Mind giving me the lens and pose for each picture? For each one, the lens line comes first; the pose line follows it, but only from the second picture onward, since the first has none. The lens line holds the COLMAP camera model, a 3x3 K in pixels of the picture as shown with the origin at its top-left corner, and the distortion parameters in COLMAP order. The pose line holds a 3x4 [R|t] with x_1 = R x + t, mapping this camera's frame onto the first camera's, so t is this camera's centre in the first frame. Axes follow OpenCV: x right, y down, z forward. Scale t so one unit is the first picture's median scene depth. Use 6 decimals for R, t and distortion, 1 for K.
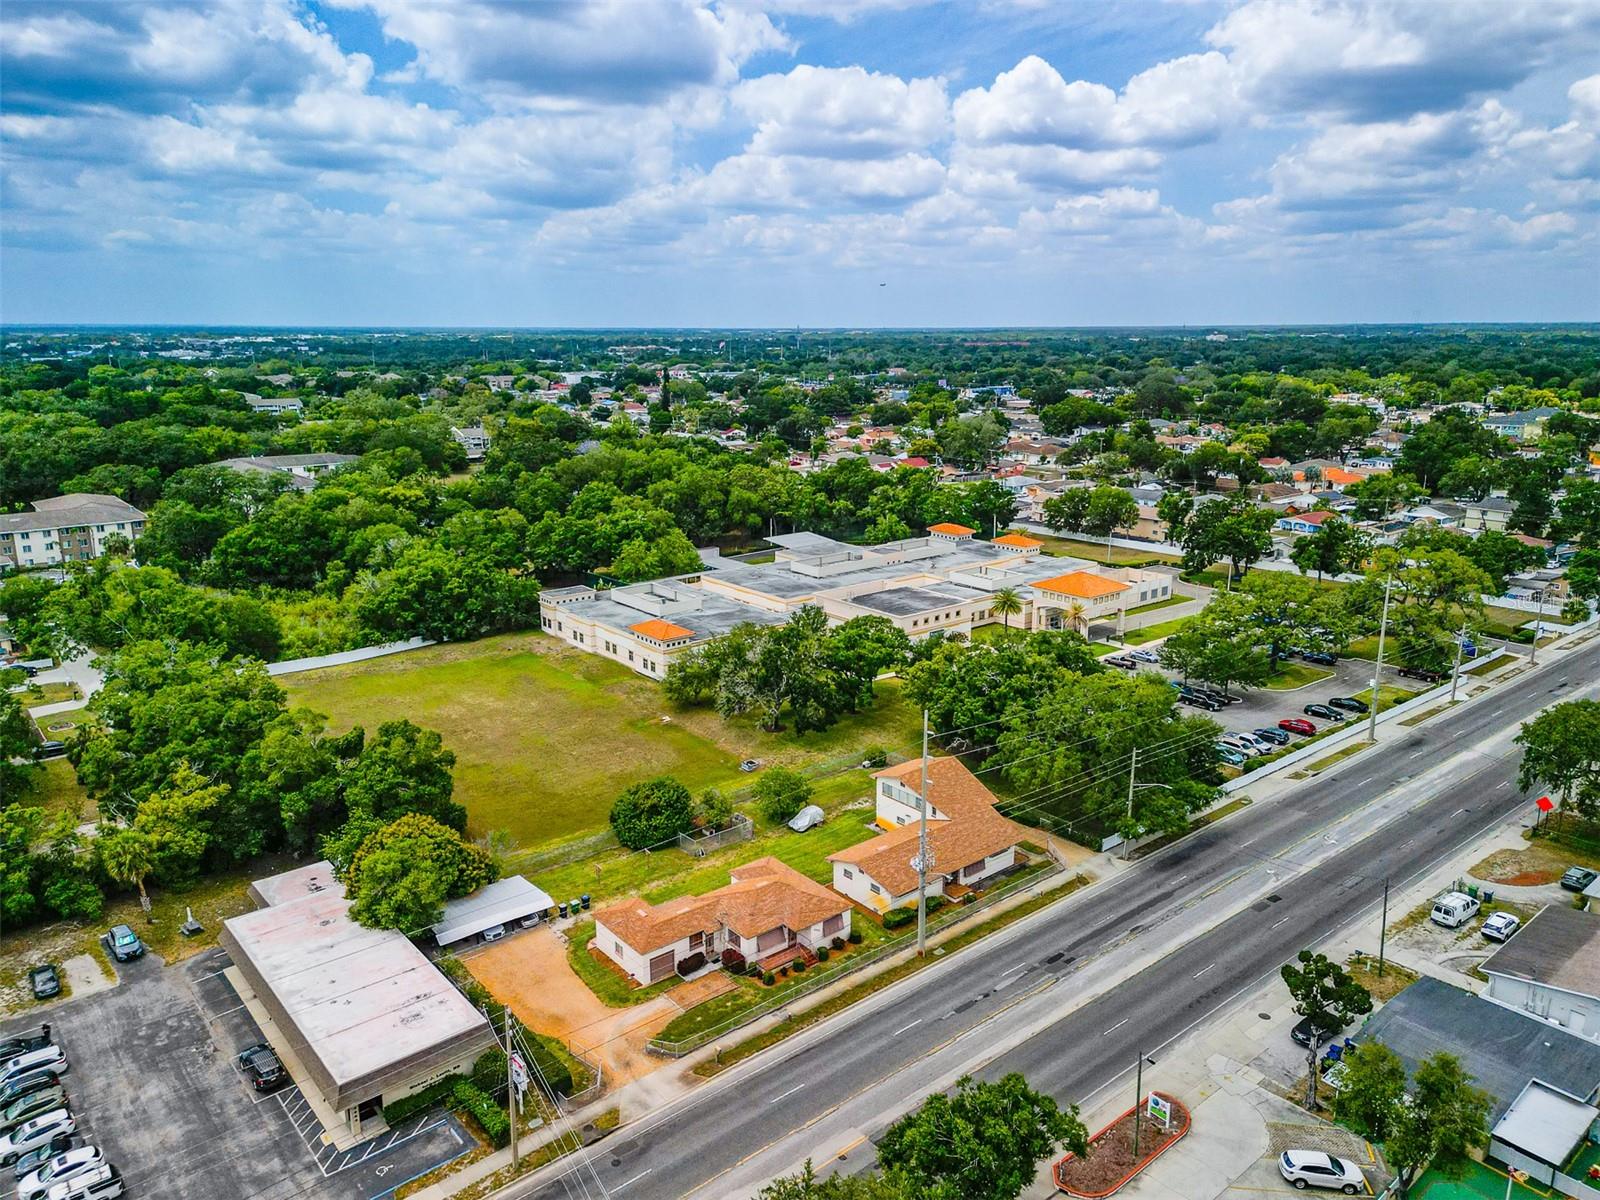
lens RADIAL K [[1127.7, 0, 797.4], [0, 1127.7, 594.5], [0, 0, 1]] dist [0.092220, -0.061502]
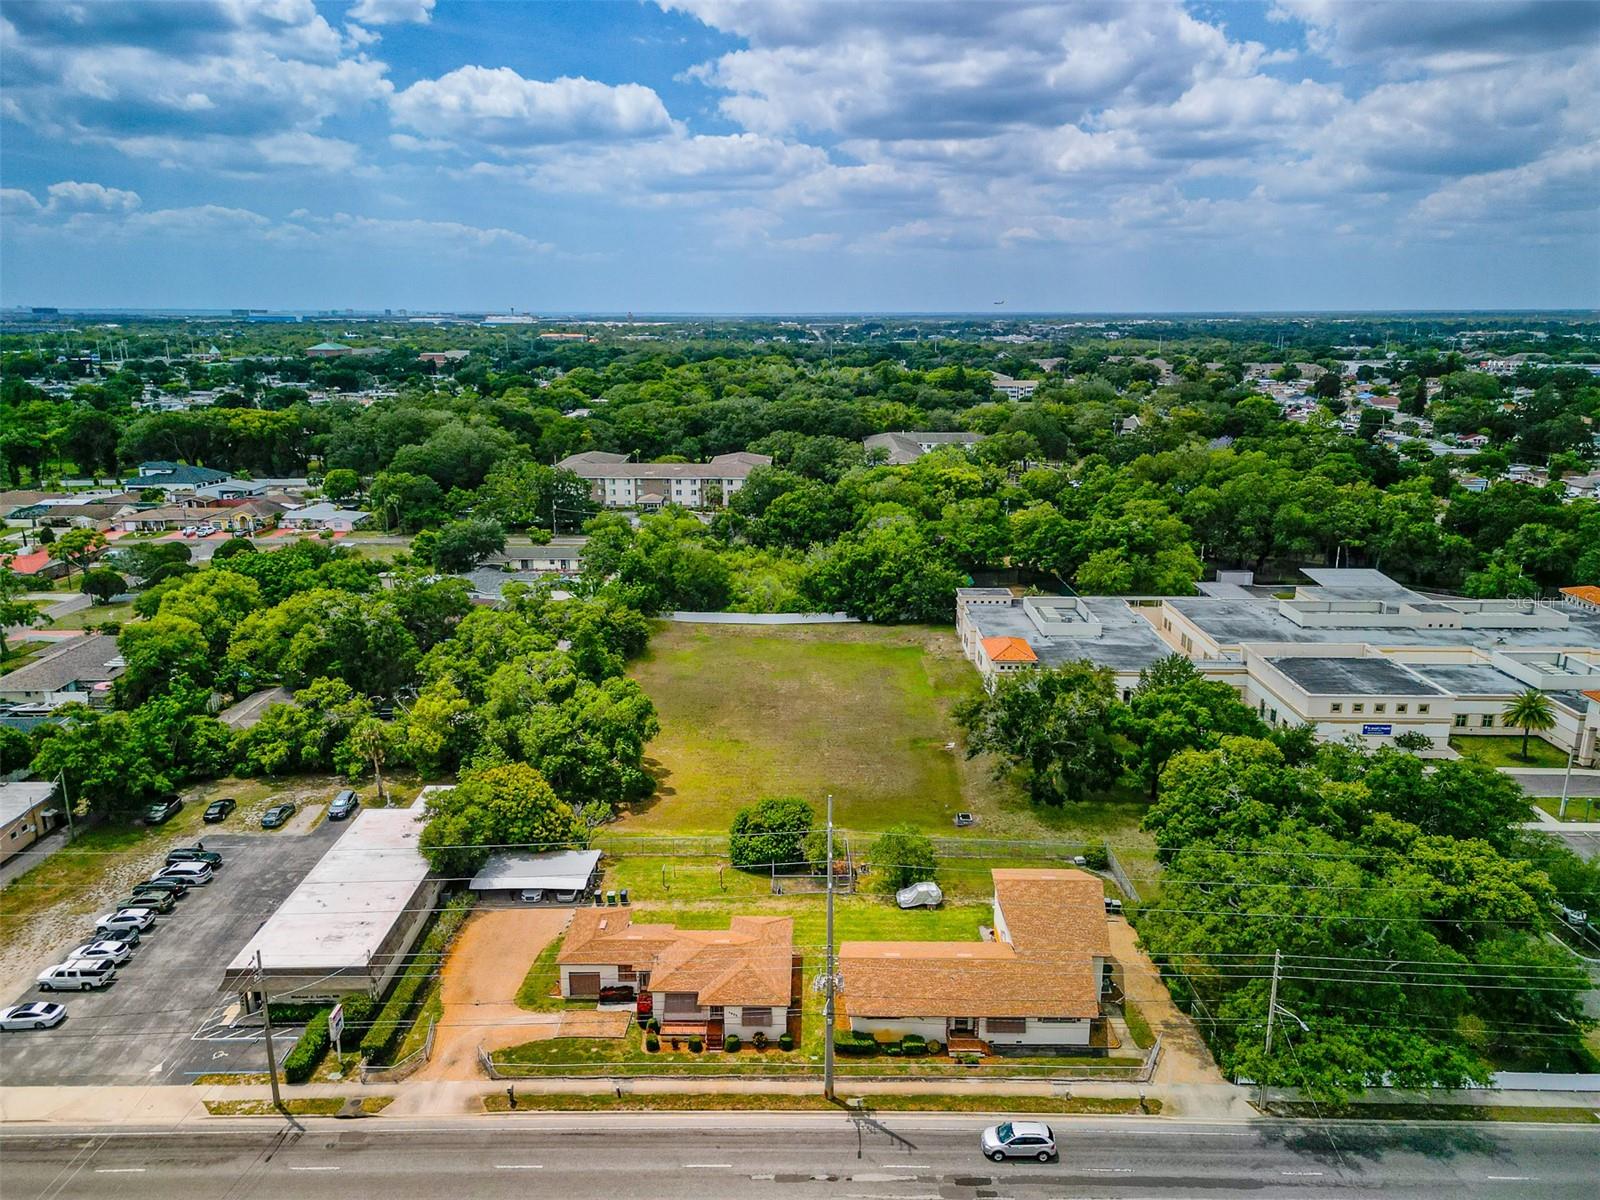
lens RADIAL K [[1129.8, 0, 798.2], [0, 1129.8, 583.7], [0, 0, 1]] dist [0.082149, -0.059249]
pose [[0.766723, 0.154953, -0.622997, 0.450891], [-0.153180, 0.986561, 0.056860, -0.067329], [0.623435, 0.051835, 0.780155, 0.286256]]
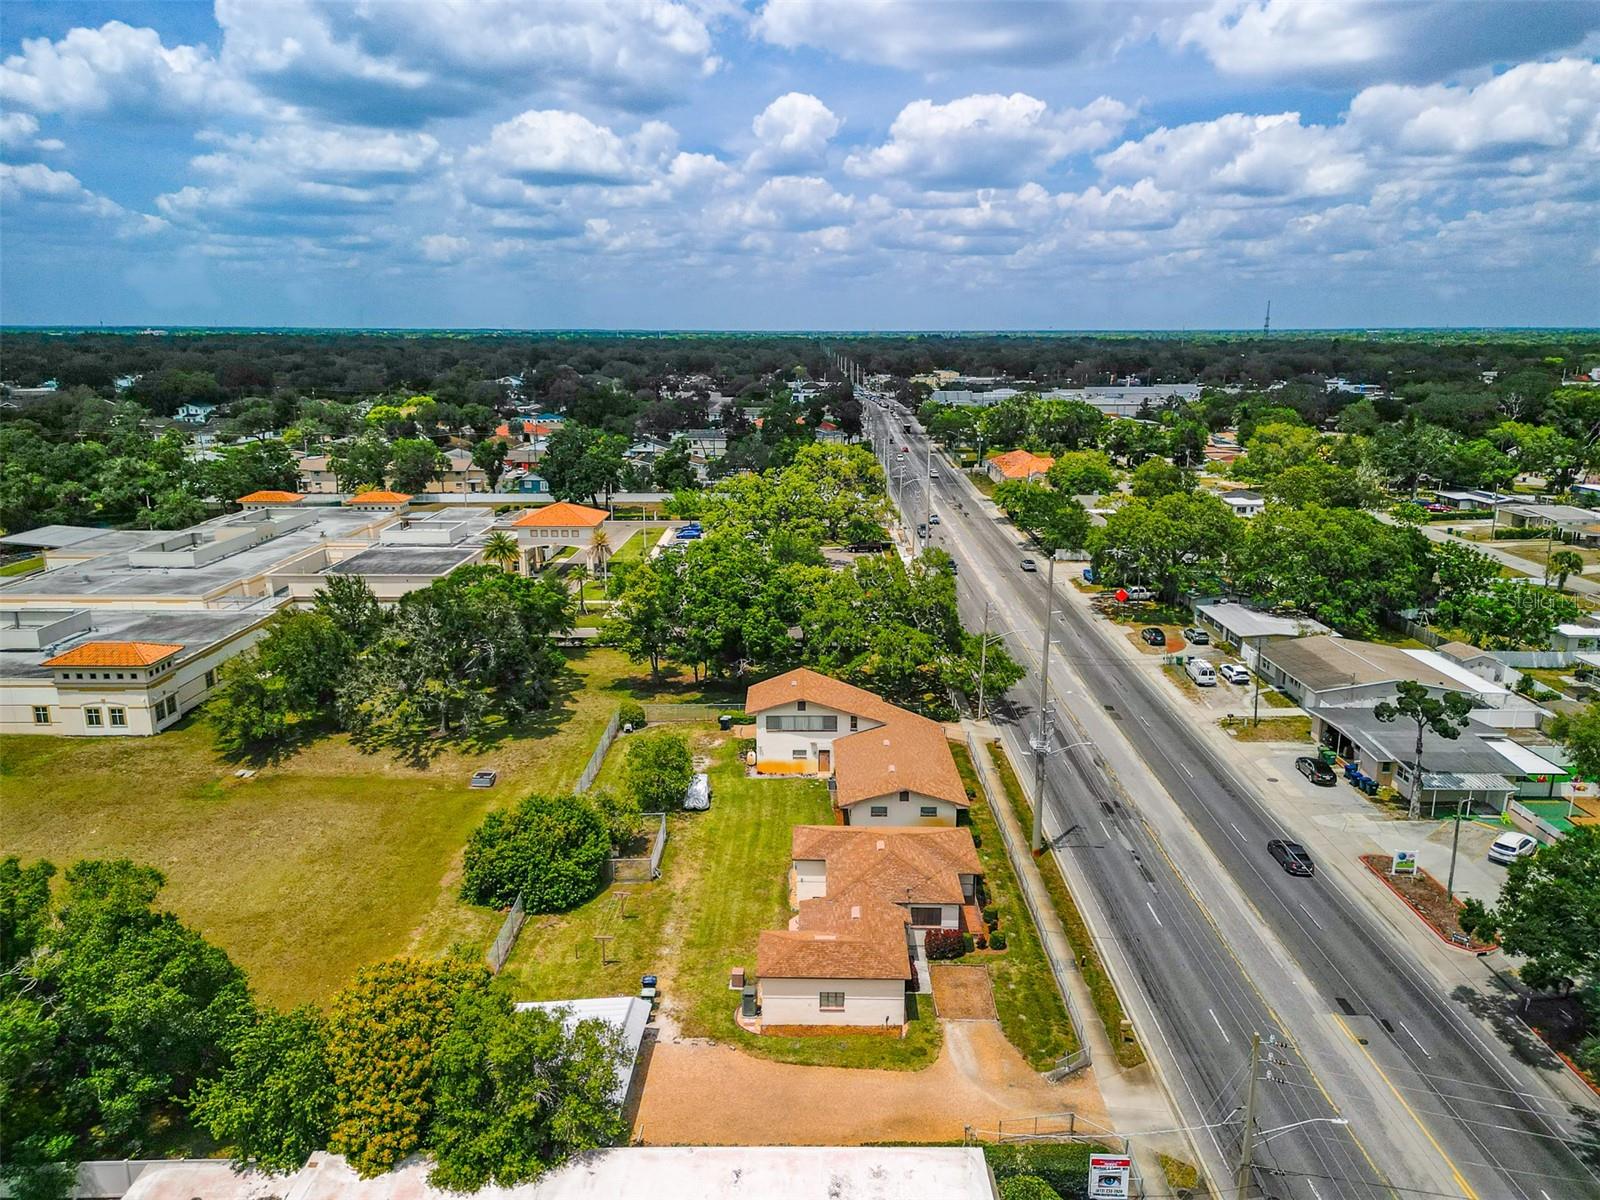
lens RADIAL K [[1142.9, 0, 795.1], [0, 1142.9, 519.8], [0, 0, 1]] dist [0.047317, -0.000684]
pose [[0.646313, -0.125072, 0.752753, -0.518324], [0.177748, 0.984016, 0.010883, 0.026495], [-0.742082, 0.126767, 0.658213, 0.453721]]
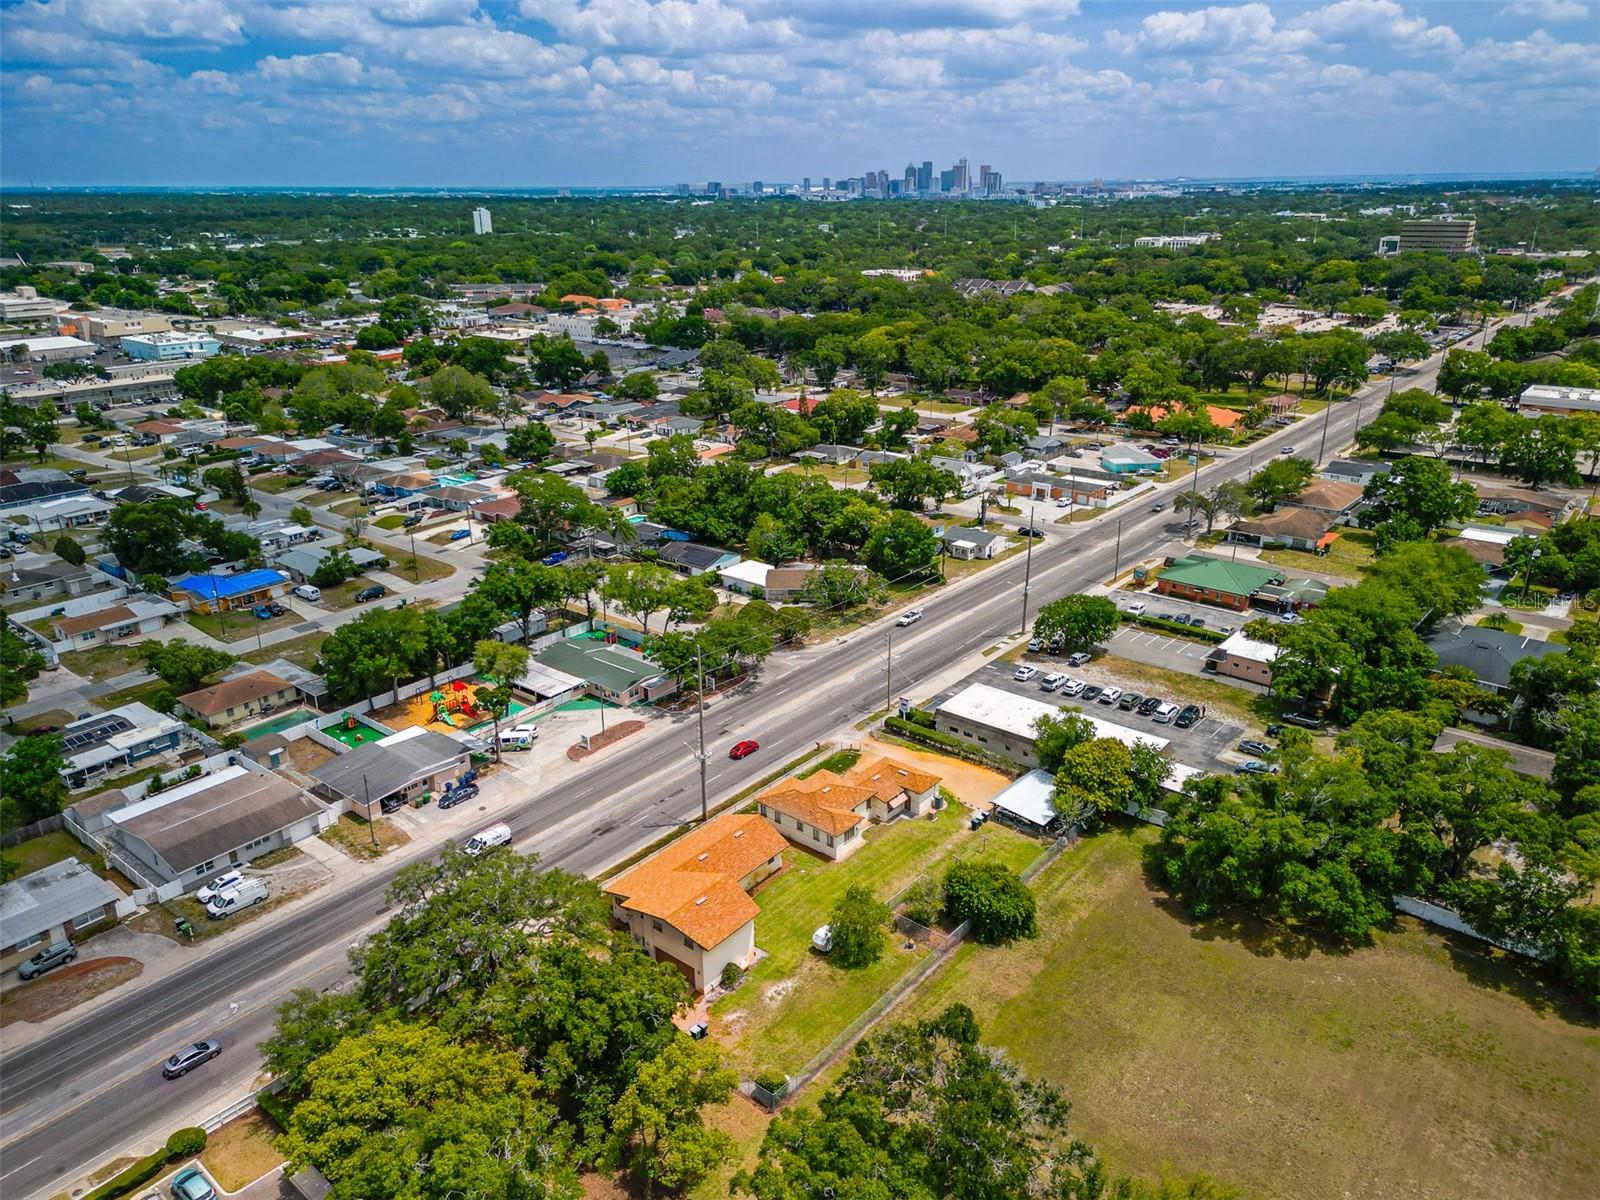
lens RADIAL K [[1121.9, 0, 797.5], [0, 1121.9, 595.7], [0, 0, 1]] dist [0.095160, -0.072359]
pose [[-0.983064, 0.072729, -0.168212, 0.173946], [-0.033120, 0.832258, 0.553398, -0.553485], [0.180244, 0.549597, -0.815754, 1.659758]]
